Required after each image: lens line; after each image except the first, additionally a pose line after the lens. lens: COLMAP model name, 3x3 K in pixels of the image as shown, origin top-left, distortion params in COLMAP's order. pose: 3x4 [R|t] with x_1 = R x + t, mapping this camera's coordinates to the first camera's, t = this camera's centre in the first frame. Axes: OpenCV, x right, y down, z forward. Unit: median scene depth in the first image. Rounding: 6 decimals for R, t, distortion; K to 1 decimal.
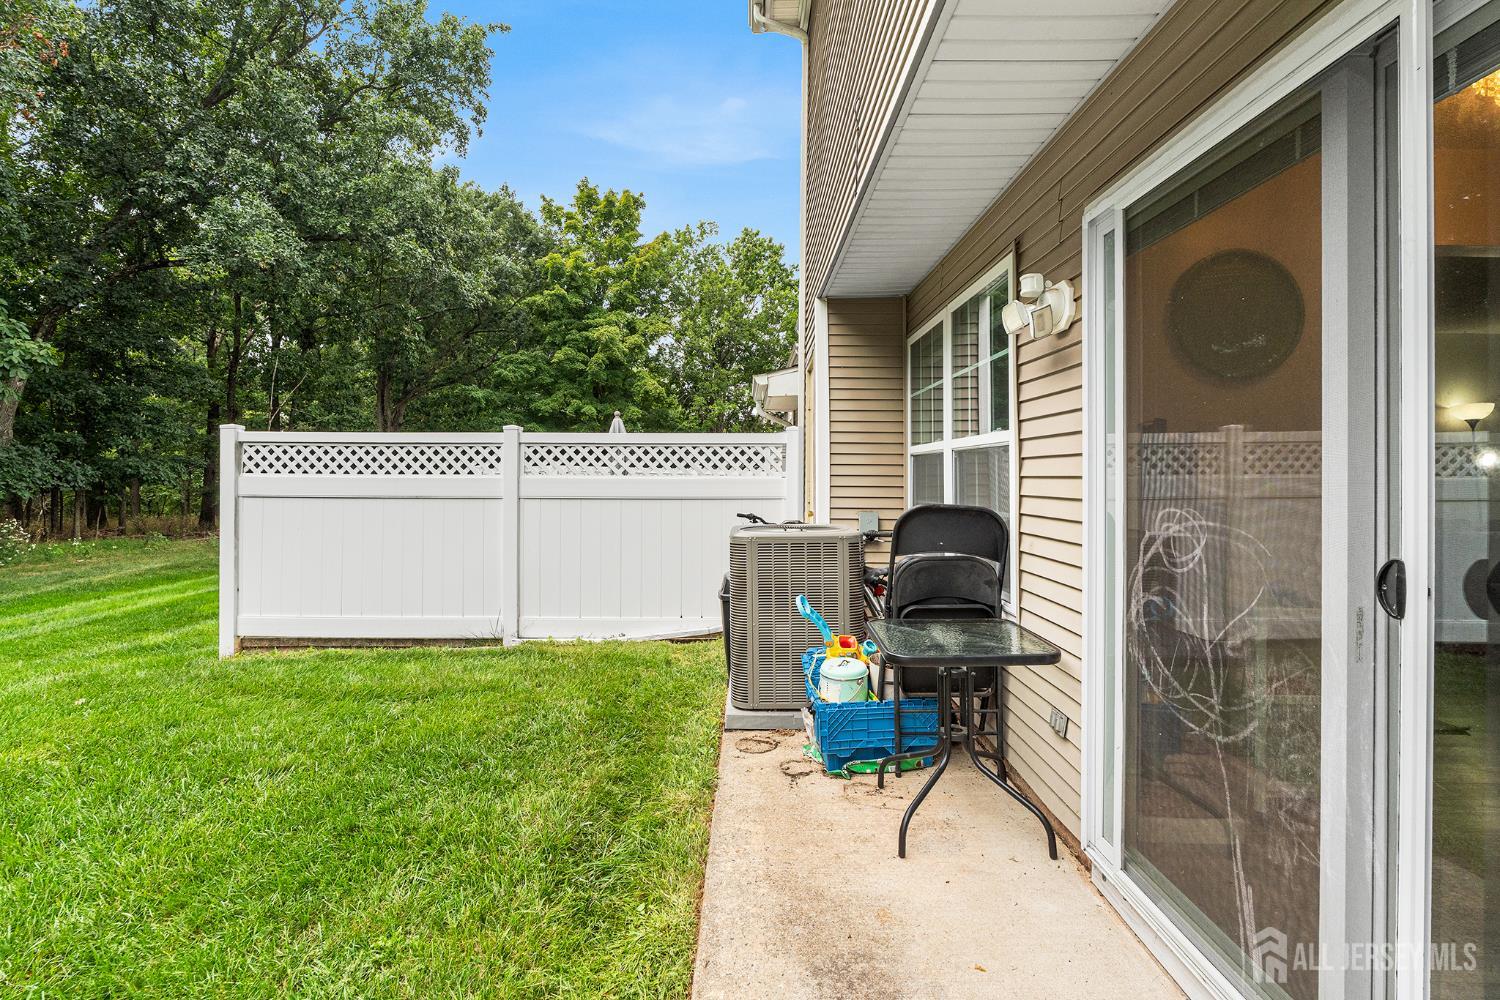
lens RADIAL K [[680.2, 0, 743.7], [0, 680.2, 474.5], [0, 0, 1]] dist [-0.001489, 0.000080]
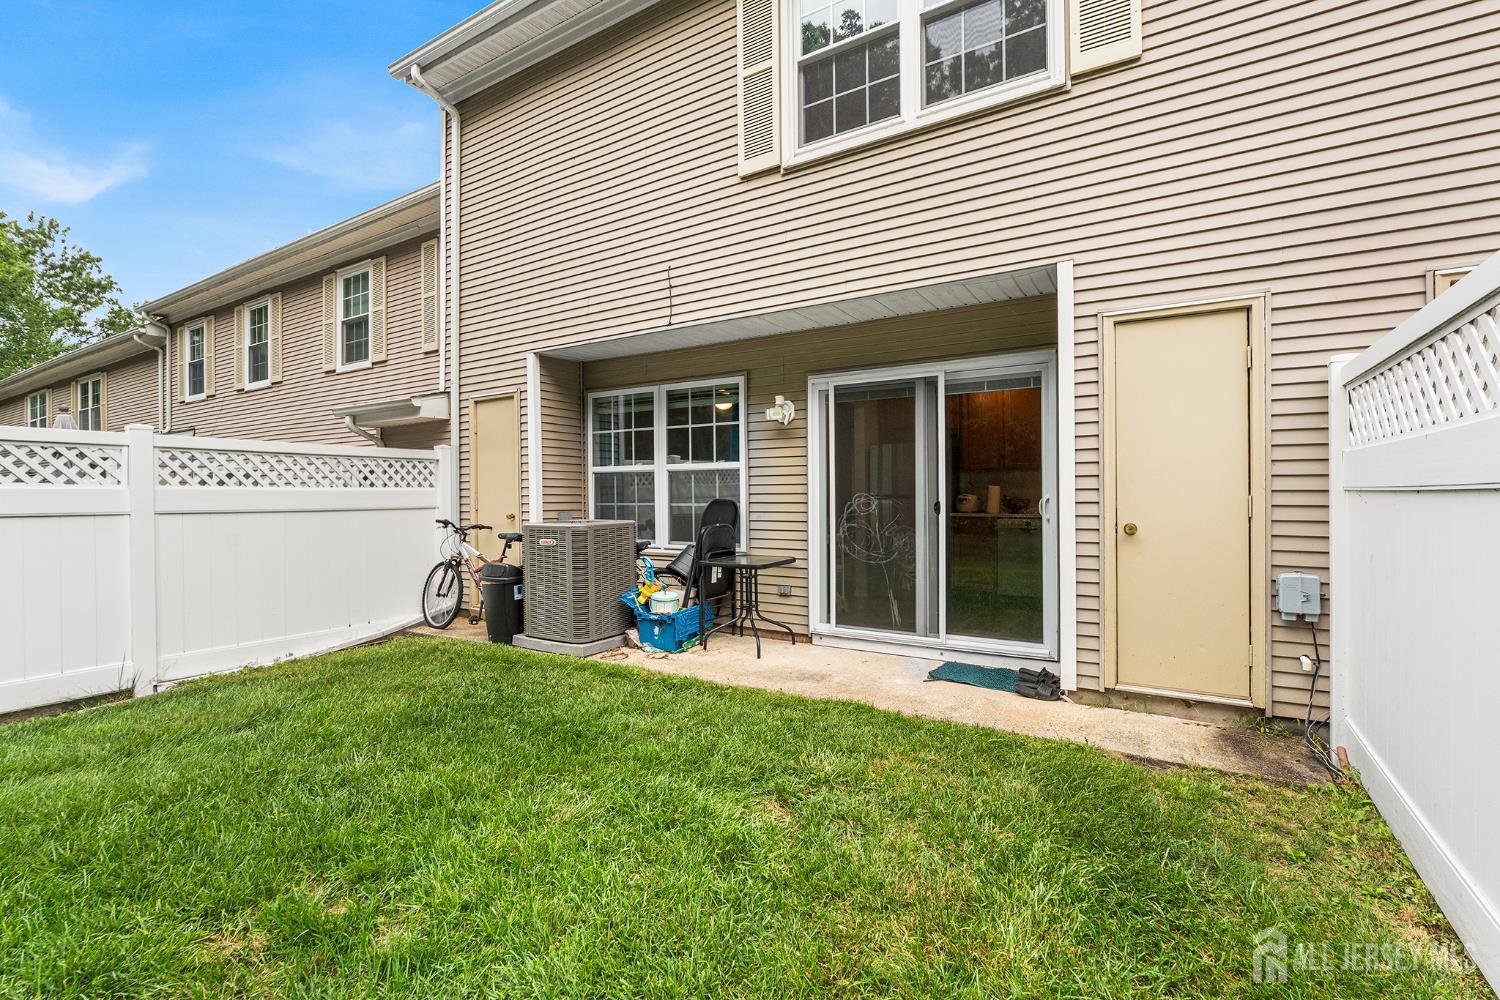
lens RADIAL K [[692.7, 0, 739.3], [0, 692.7, 494.1], [0, 0, 1]] dist [-0.001649, -0.000426]
pose [[0.535606, -0.015340, 0.844329, -0.673721], [0.006521, 0.999880, 0.014029, 0.000693], [-0.844443, -0.002008, 0.535642, -0.056613]]
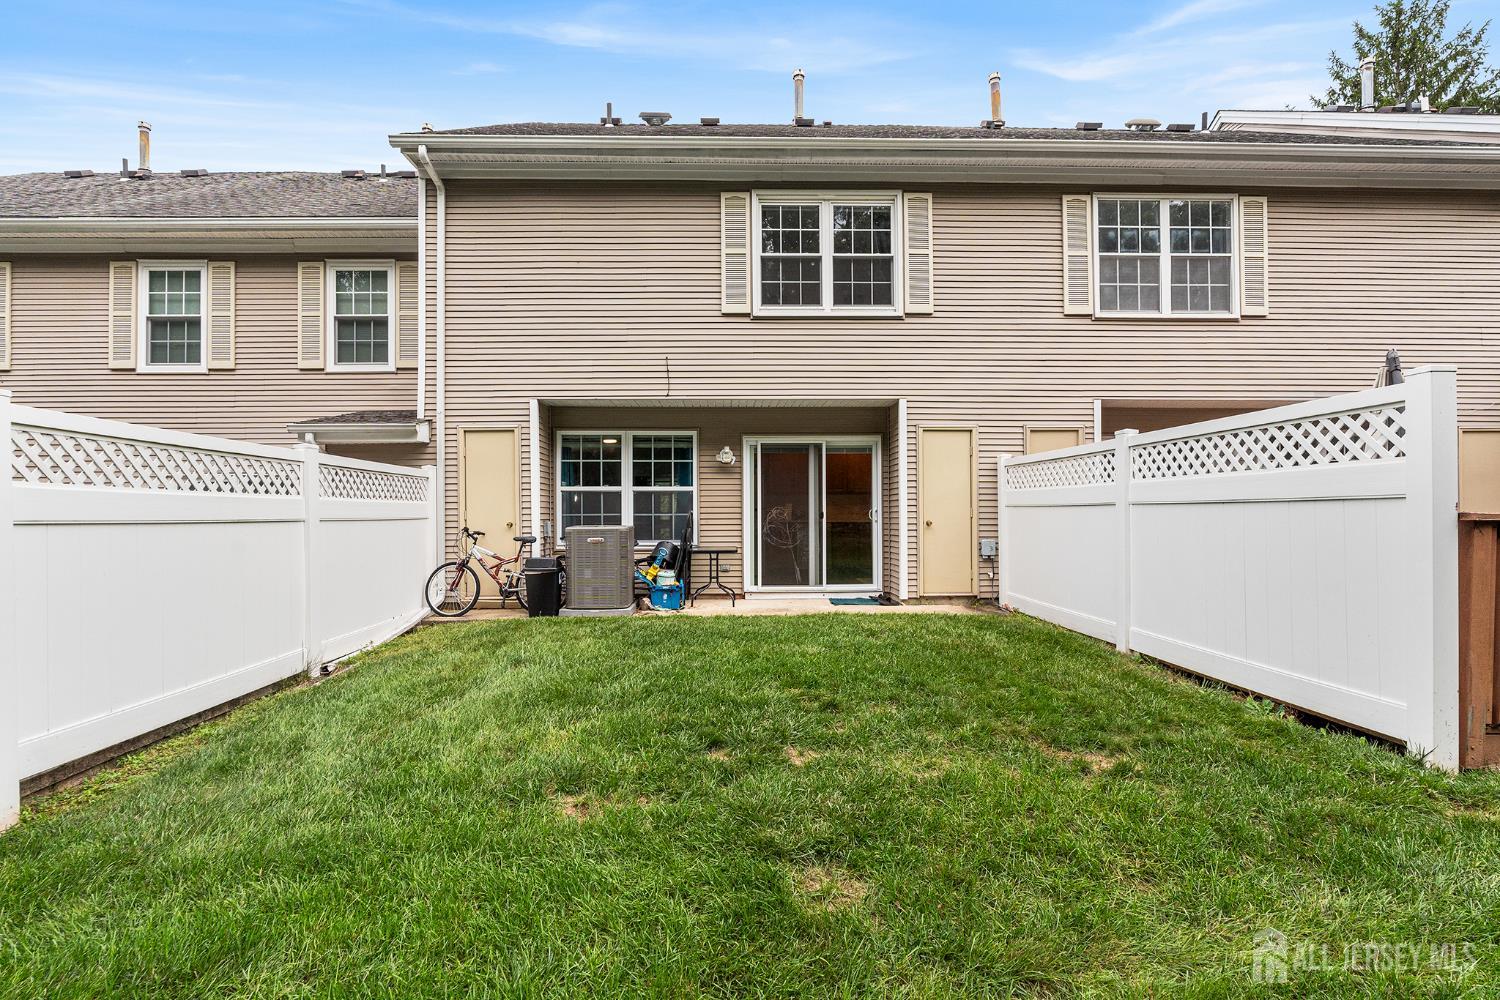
lens RADIAL K [[683.8, 0, 743.5], [0, 683.8, 505.2], [0, 0, 1]] dist [-0.002866, 0.000557]
pose [[-0.035916, -0.002046, 0.999353, -1.365236], [-0.003852, 0.999991, 0.001909, 0.006278], [-0.999347, -0.003781, -0.035923, 0.435129]]
